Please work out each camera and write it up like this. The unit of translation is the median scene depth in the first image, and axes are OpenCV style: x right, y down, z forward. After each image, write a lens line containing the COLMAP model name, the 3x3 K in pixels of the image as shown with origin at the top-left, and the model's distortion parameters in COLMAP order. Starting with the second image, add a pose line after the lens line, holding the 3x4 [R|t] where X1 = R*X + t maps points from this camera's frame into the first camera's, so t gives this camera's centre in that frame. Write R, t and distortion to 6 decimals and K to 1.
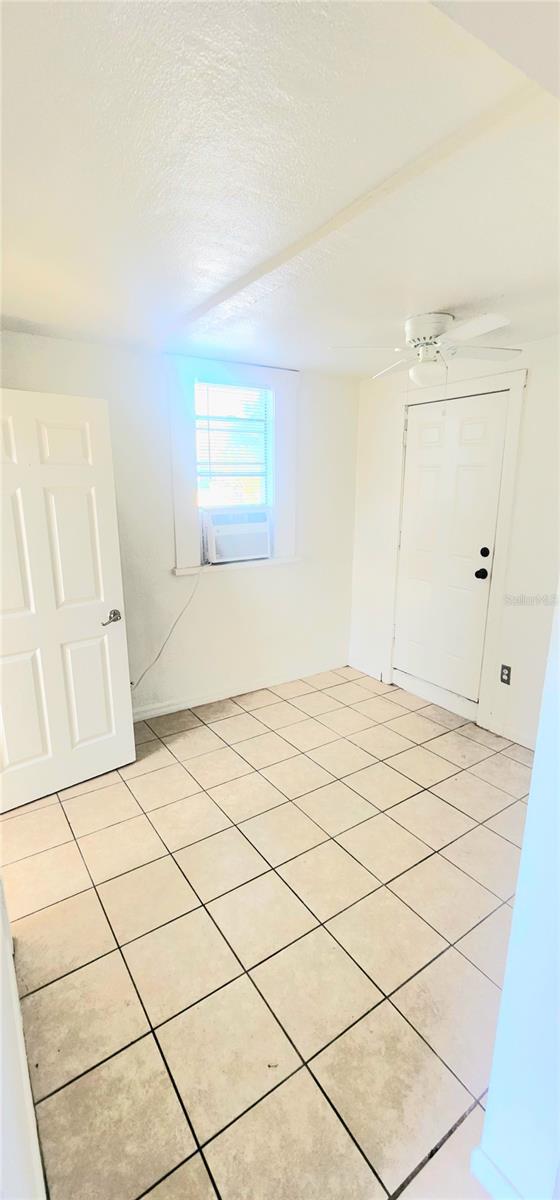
lens RADIAL K [[496.2, 0, 277.1], [0, 496.2, 598.1], [0, 0, 1]] dist [-0.002847, 0.001655]
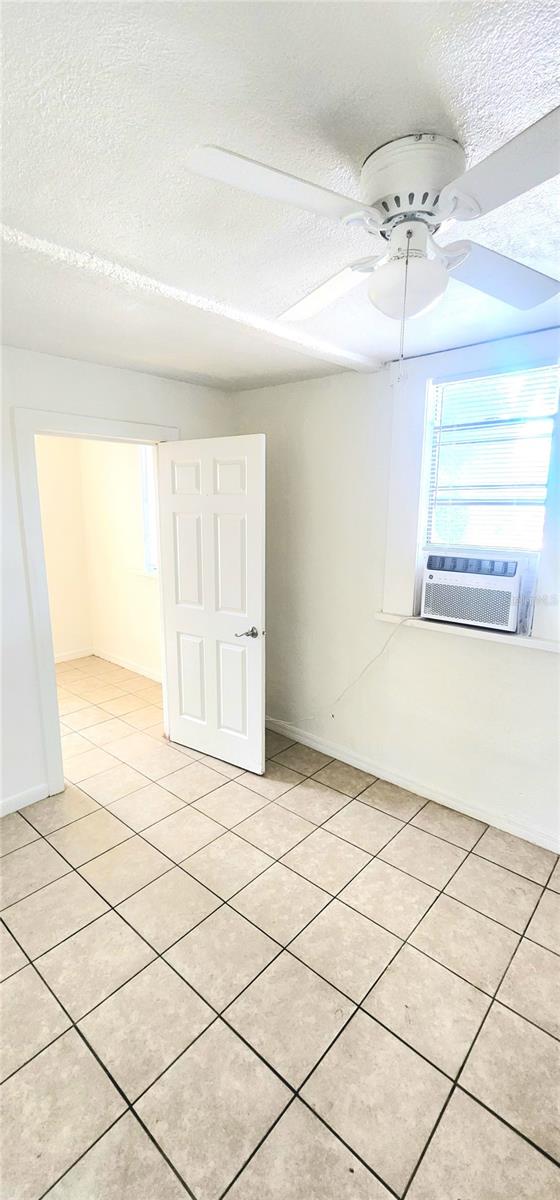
lens RADIAL K [[496.2, 0, 275.7], [0, 496.2, 599.0], [0, 0, 1]] dist [-0.002847, 0.001655]
pose [[0.243693, 0.191417, -0.950775, 0.611441], [-0.229531, 0.963862, 0.135221, -0.168446], [0.942300, 0.185280, 0.278823, 0.639297]]
